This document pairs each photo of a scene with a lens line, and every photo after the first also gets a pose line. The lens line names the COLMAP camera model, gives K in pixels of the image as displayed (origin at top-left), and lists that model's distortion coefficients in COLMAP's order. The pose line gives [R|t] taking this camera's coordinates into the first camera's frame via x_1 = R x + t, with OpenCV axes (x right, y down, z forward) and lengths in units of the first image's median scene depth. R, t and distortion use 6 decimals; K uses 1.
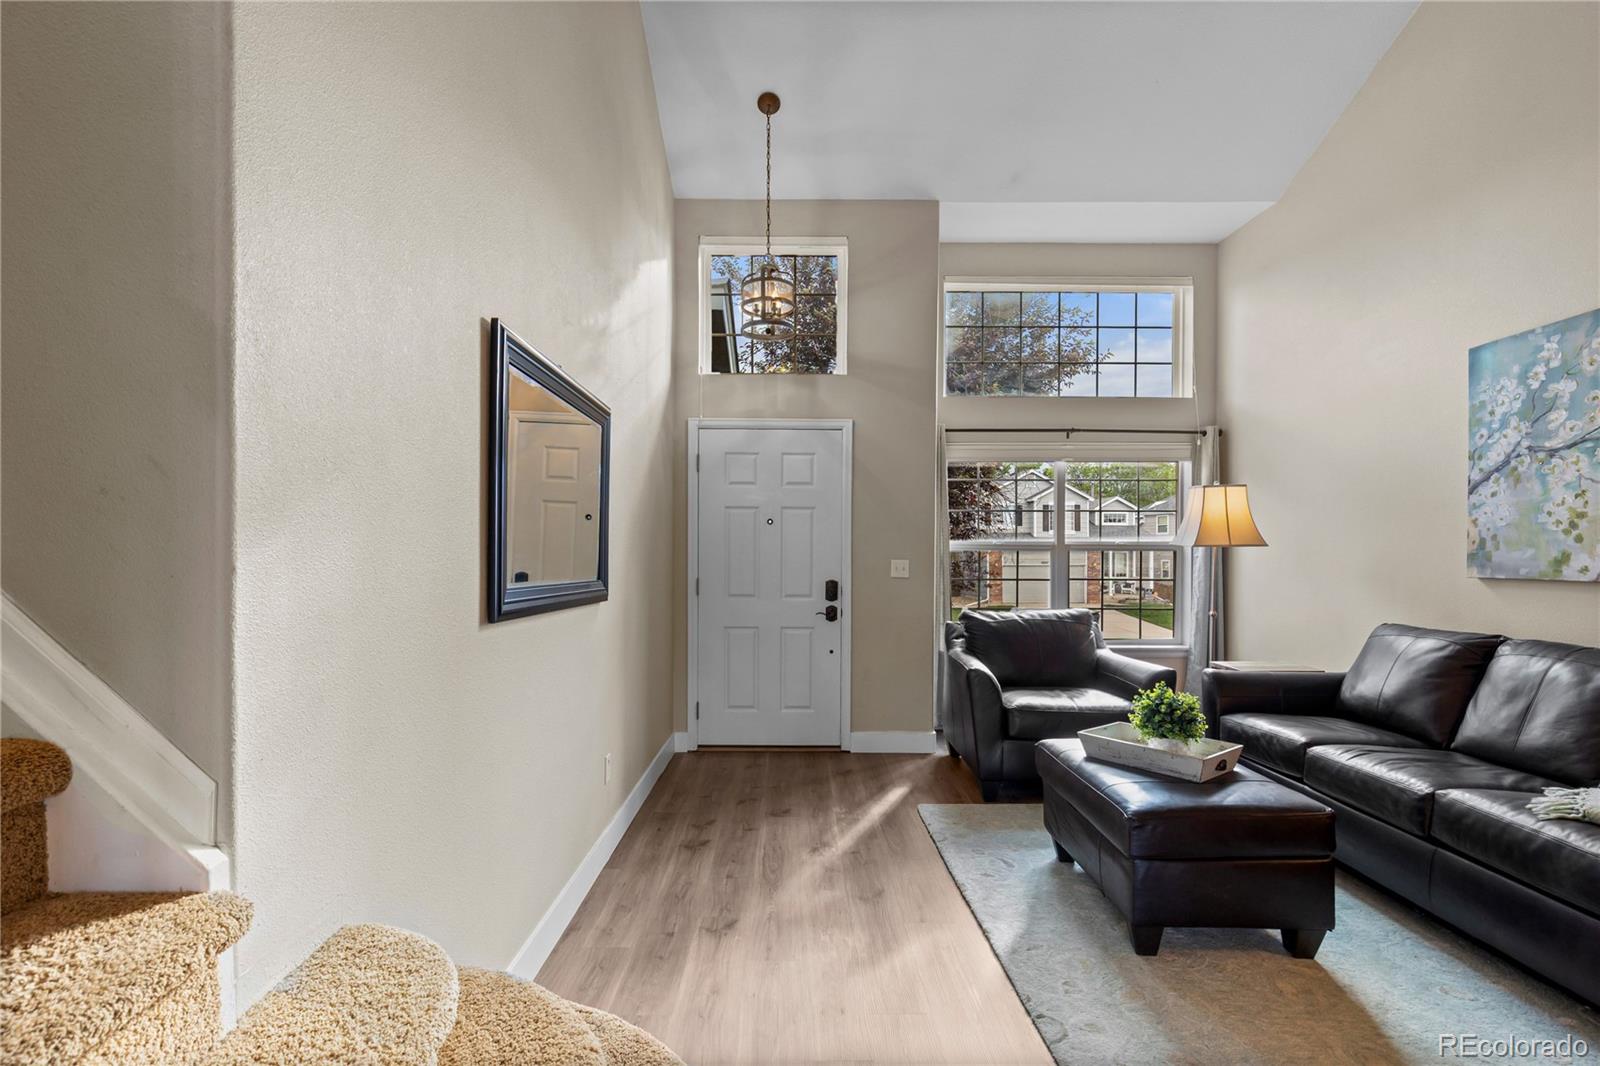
lens RADIAL K [[736.8, 0, 796.5], [0, 736.8, 546.8], [0, 0, 1]] dist [-0.001108, -0.000054]
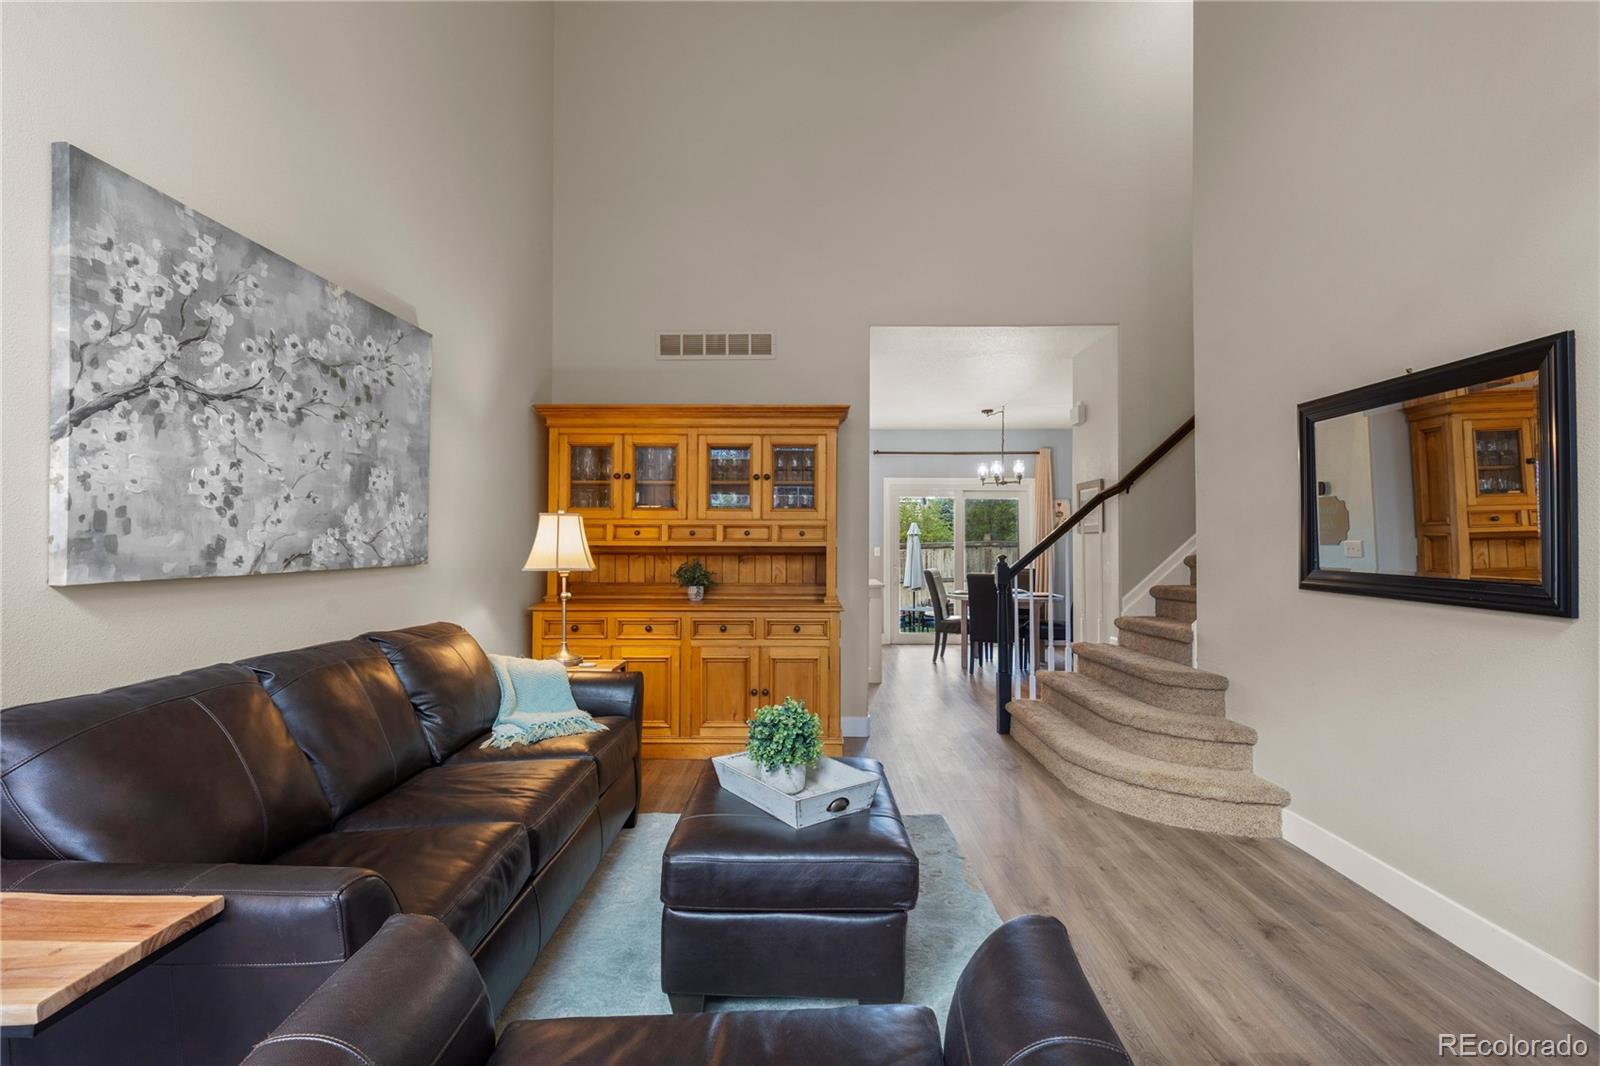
lens RADIAL K [[736.8, 0, 803.6], [0, 736.8, 535.4], [0, 0, 1]] dist [-0.001108, -0.000054]
pose [[-0.999976, -0.006093, 0.003377, 0.433594], [-0.006162, 0.999765, -0.020778, 0.015291], [-0.003250, -0.020798, -0.999778, 1.657701]]
